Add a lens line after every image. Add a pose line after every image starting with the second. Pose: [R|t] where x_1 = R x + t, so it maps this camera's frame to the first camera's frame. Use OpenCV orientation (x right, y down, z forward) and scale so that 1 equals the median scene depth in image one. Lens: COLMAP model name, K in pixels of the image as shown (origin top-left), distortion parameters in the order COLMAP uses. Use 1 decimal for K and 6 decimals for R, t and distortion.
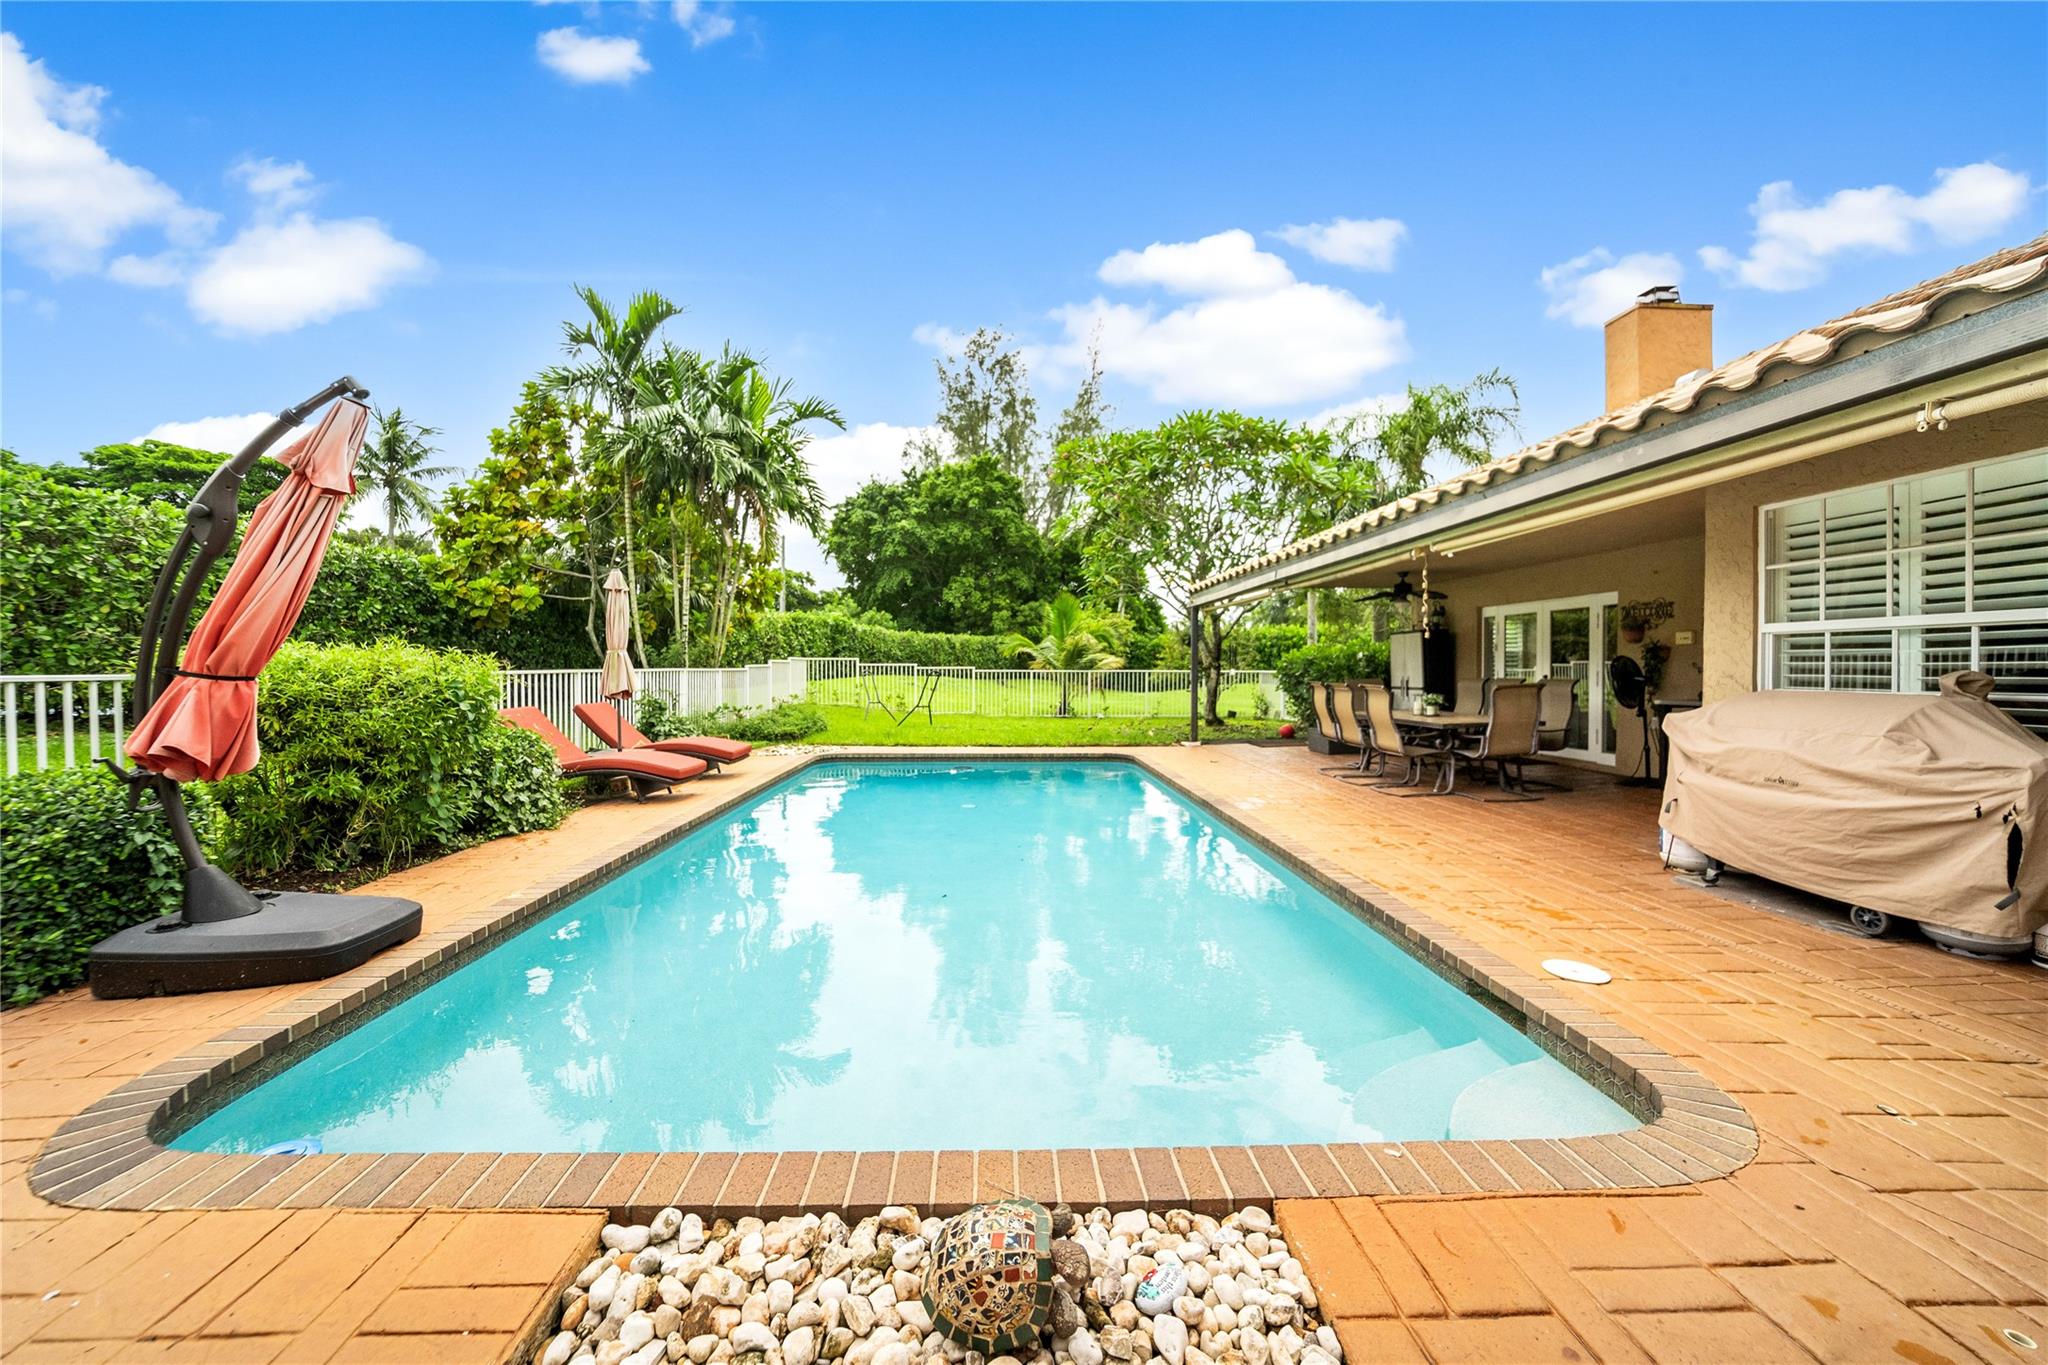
lens RADIAL K [[743.5, 0, 1010.4], [0, 743.5, 680.3], [0, 0, 1]] dist [-0.011636, 0.001655]
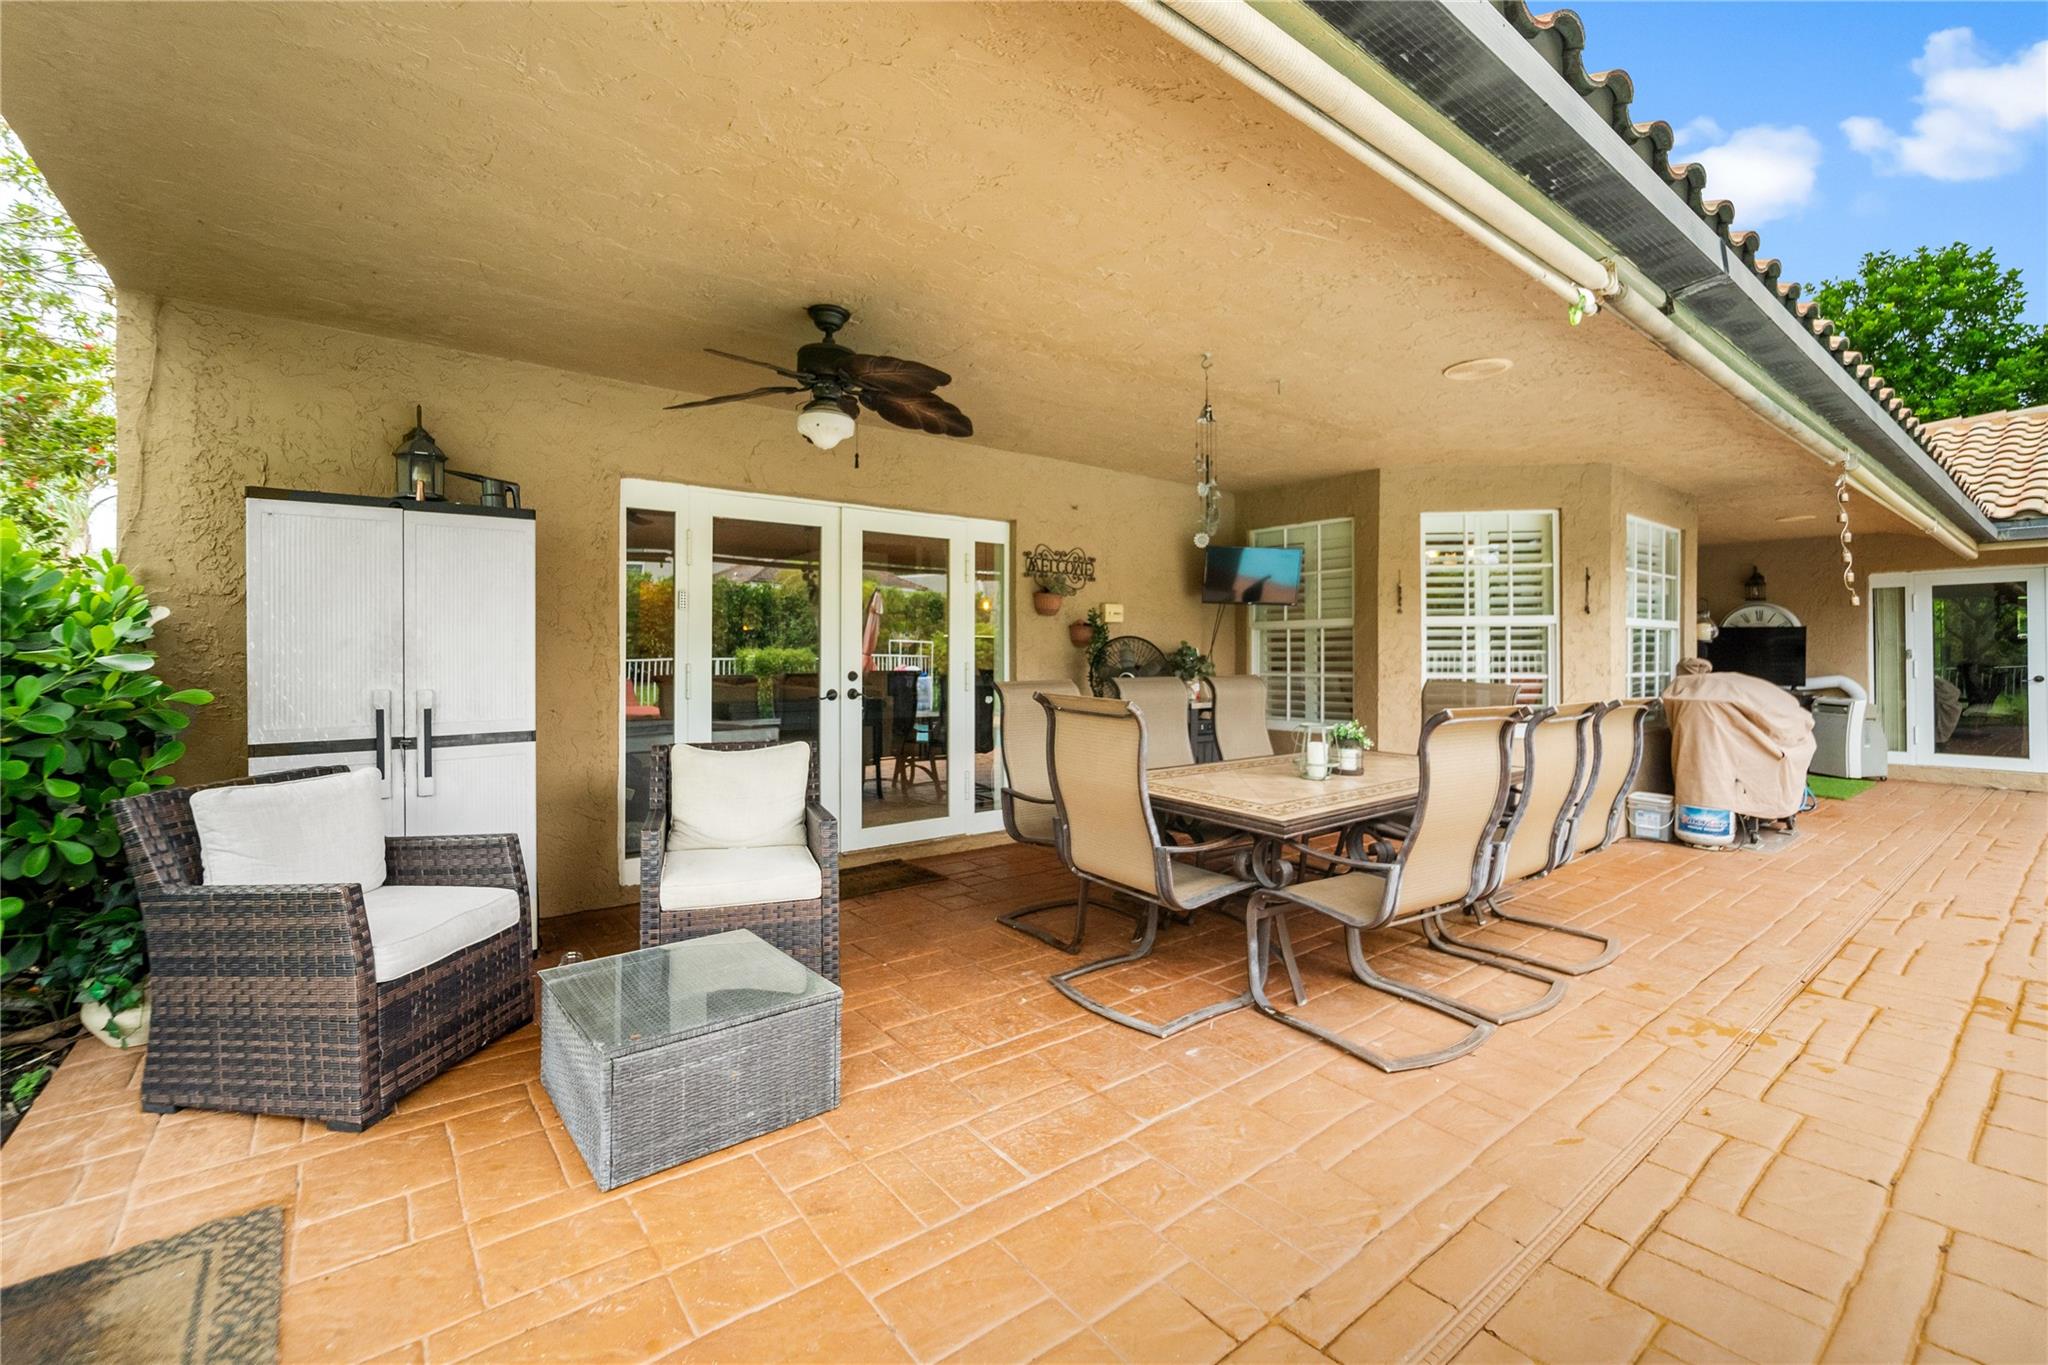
lens RADIAL K [[867.8, 0, 1007.0], [0, 867.8, 650.7], [0, 0, 1]] dist [-0.008532, 0.001162]
pose [[-0.595973, 0.006947, 0.802974, 0.213614], [0.013792, 0.999904, 0.001585, -0.016621], [-0.802886, 0.012019, -0.596012, 1.044214]]
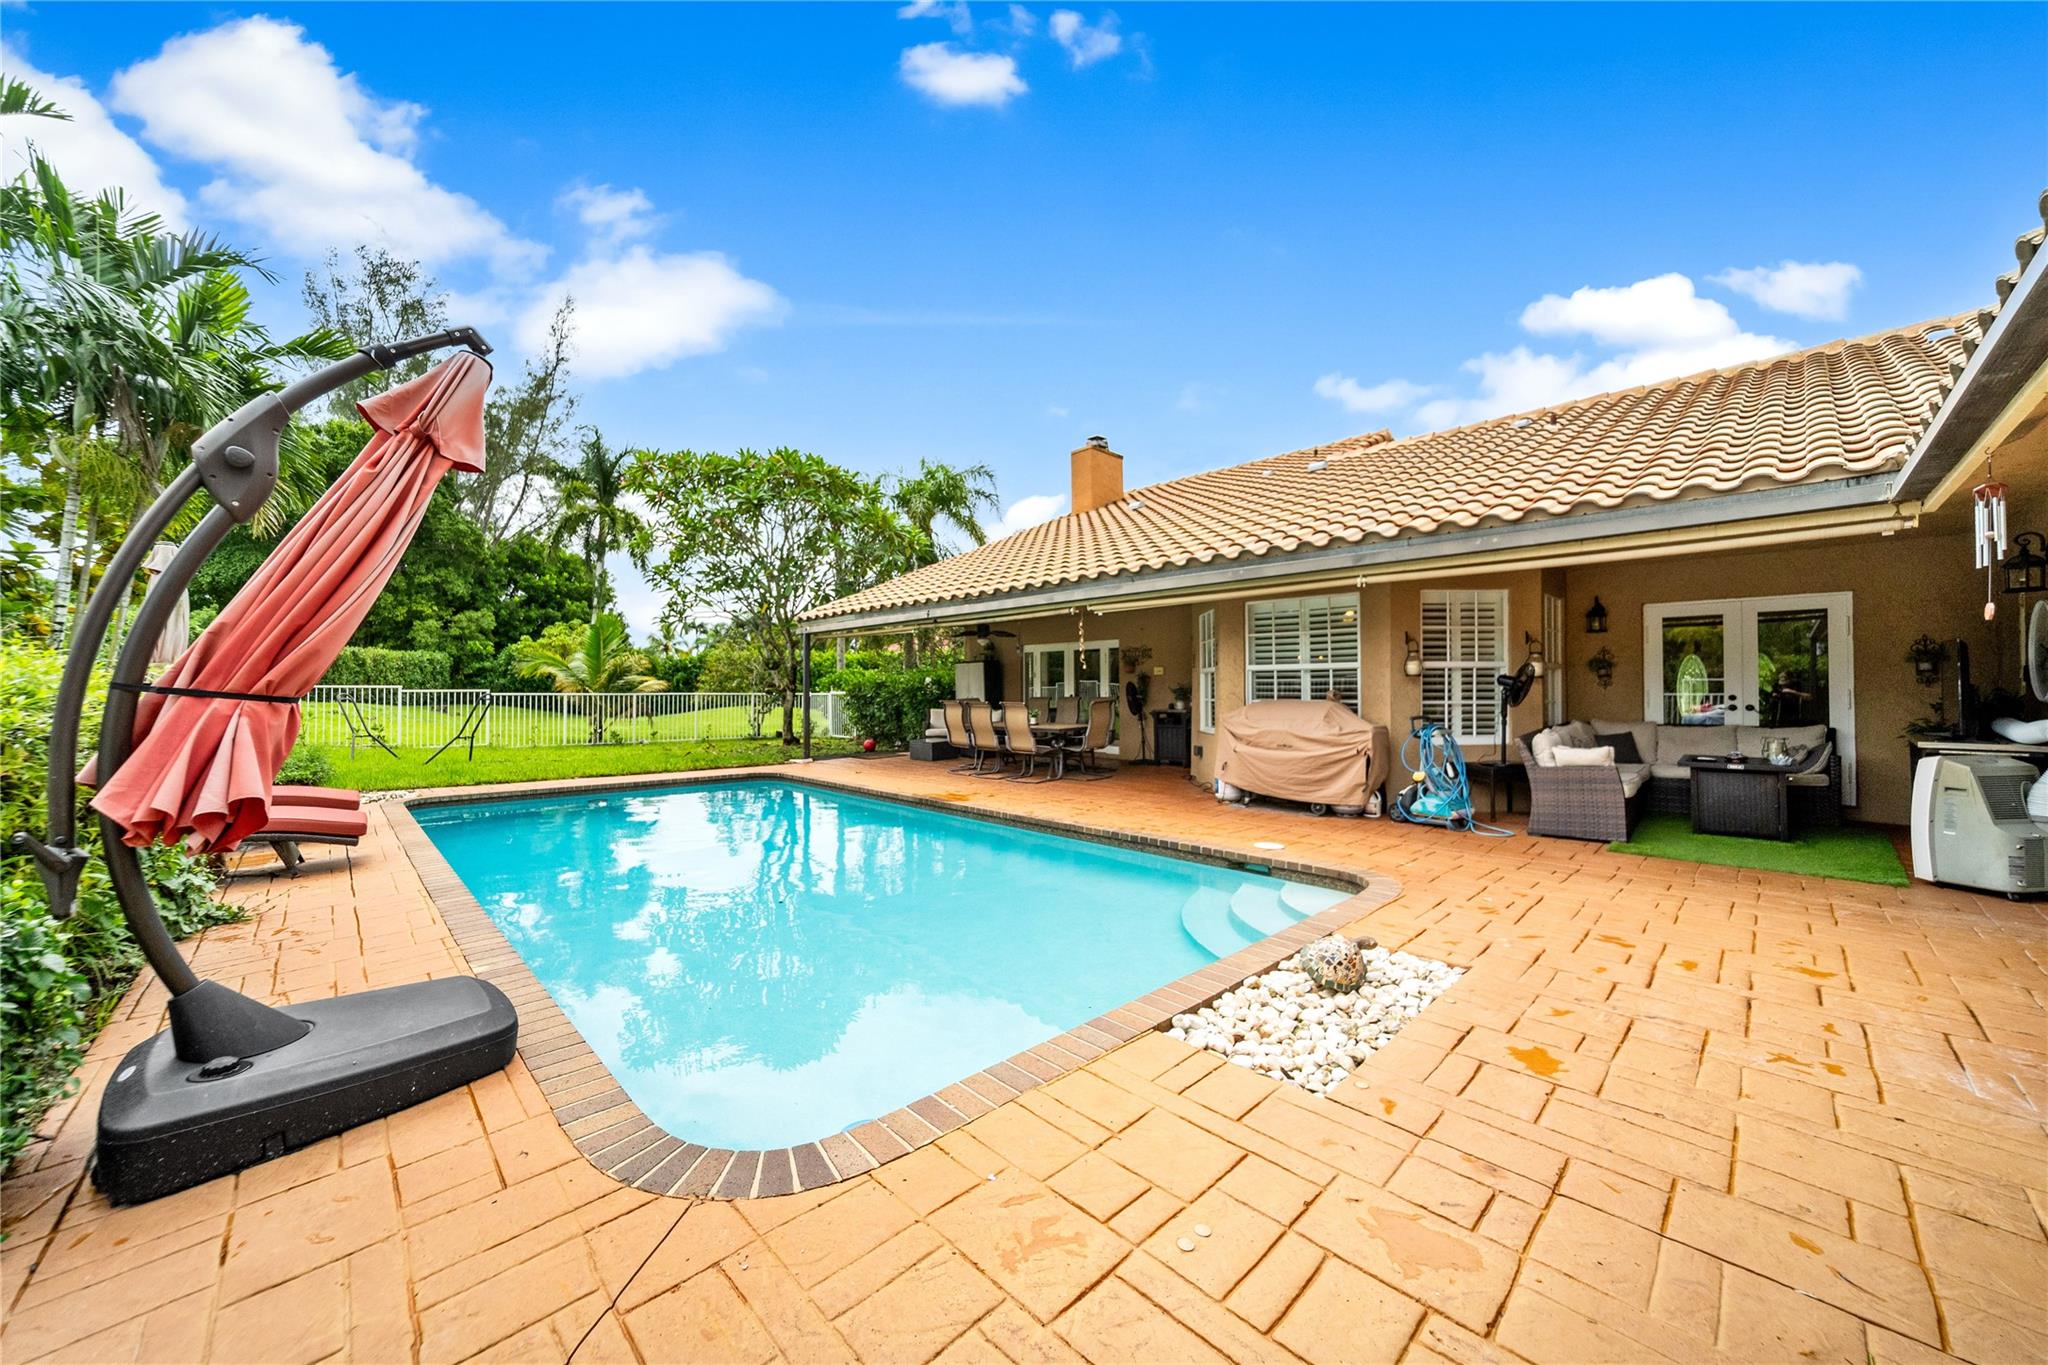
lens RADIAL K [[743.5, 0, 1004.8], [0, 743.5, 681.7], [0, 0, 1]] dist [-0.011636, 0.001655]
pose [[0.750437, 0.003789, 0.660931, -0.280536], [0.015096, 0.999624, -0.022871, -0.000360], [-0.660769, 0.027140, 0.750098, -0.002024]]
